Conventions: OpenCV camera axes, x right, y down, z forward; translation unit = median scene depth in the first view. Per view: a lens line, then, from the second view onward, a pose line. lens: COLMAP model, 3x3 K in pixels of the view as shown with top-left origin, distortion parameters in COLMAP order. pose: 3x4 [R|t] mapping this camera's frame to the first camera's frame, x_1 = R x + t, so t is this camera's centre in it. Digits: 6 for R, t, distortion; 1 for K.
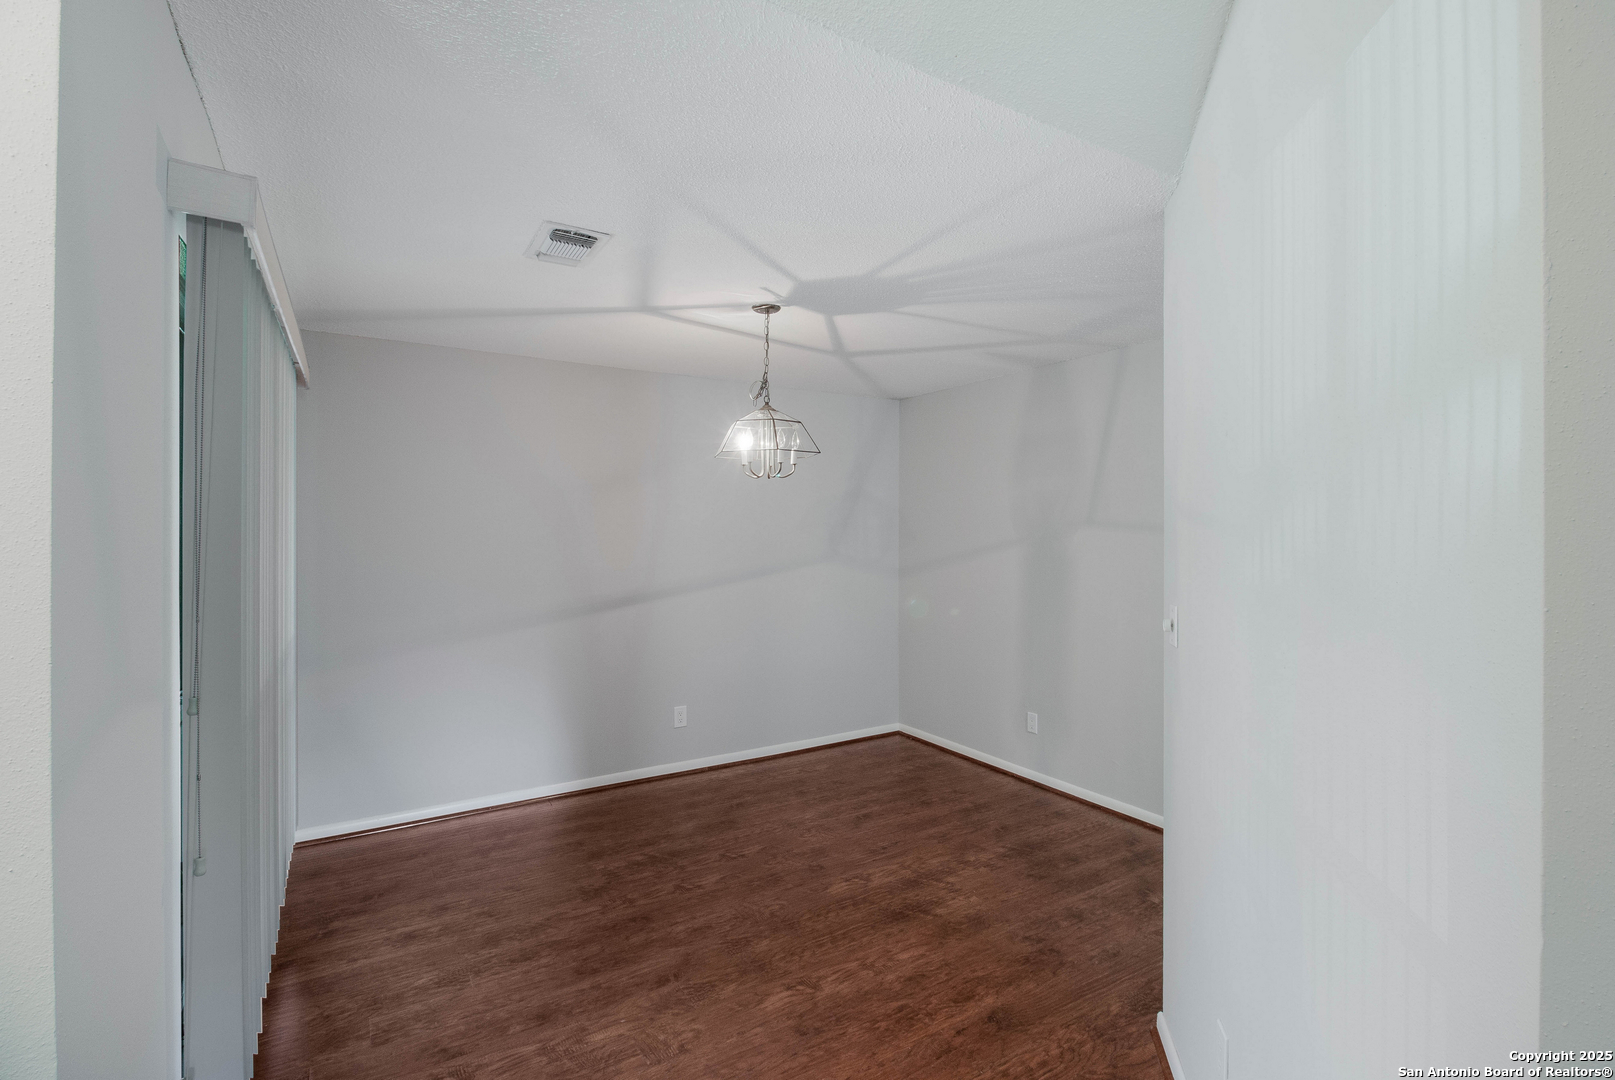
lens RADIAL K [[742.6, 0, 813.2], [0, 742.6, 539.2], [0, 0, 1]] dist [-0.000252, -0.003861]
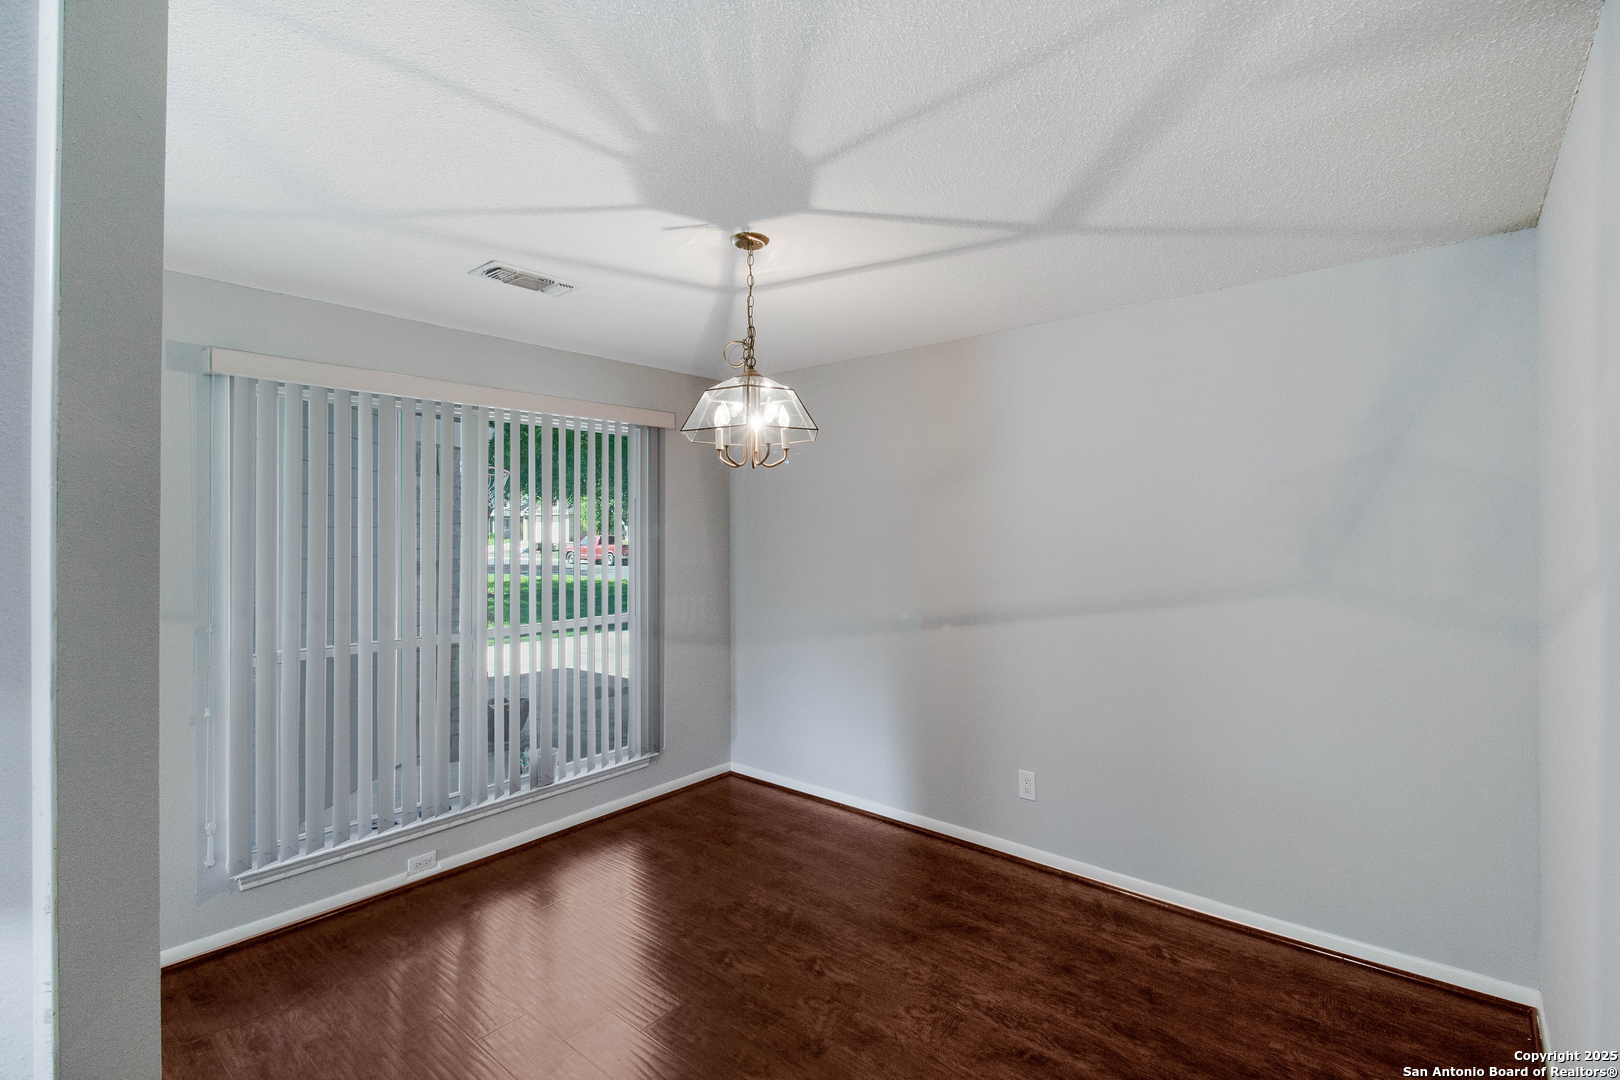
lens RADIAL K [[744.9, 0, 813.5], [0, 744.9, 528.8], [0, 0, 1]] dist [-0.000252, -0.003861]
pose [[0.305702, 0.008729, -0.952087, 0.507979], [0.000516, 0.999956, 0.009333, -0.026070], [0.952127, -0.003344, 0.305684, 0.629418]]
